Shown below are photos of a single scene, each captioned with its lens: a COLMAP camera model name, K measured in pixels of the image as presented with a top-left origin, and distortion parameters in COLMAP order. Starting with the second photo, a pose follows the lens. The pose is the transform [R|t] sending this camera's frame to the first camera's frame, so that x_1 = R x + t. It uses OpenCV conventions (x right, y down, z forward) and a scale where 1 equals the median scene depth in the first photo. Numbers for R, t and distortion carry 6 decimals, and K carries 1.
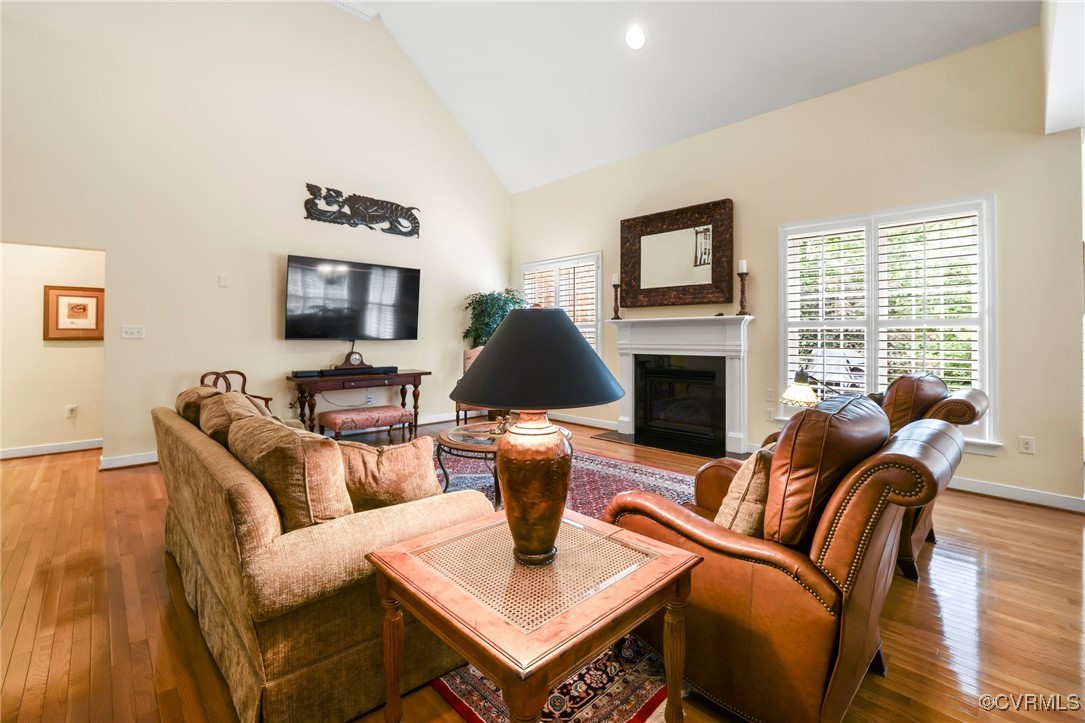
lens RADIAL K [[471.6, 0, 545.5], [0, 471.6, 324.1], [0, 0, 1]] dist [-0.047437, 0.015268]
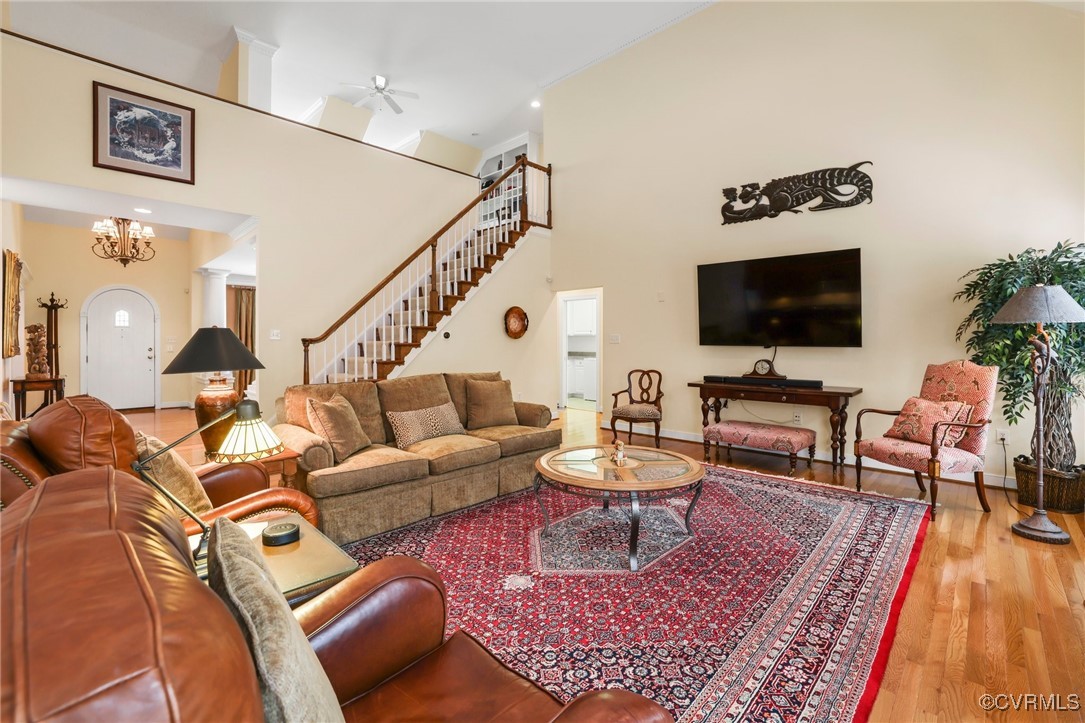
lens RADIAL K [[475.3, 0, 545.3], [0, 475.3, 341.2], [0, 0, 1]] dist [-0.043941, 0.016255]
pose [[0.039317, 0.001831, -0.999225, 0.459505], [0.023158, 0.999728, 0.002743, 0.011872], [0.998958, -0.023248, 0.039263, 0.540571]]
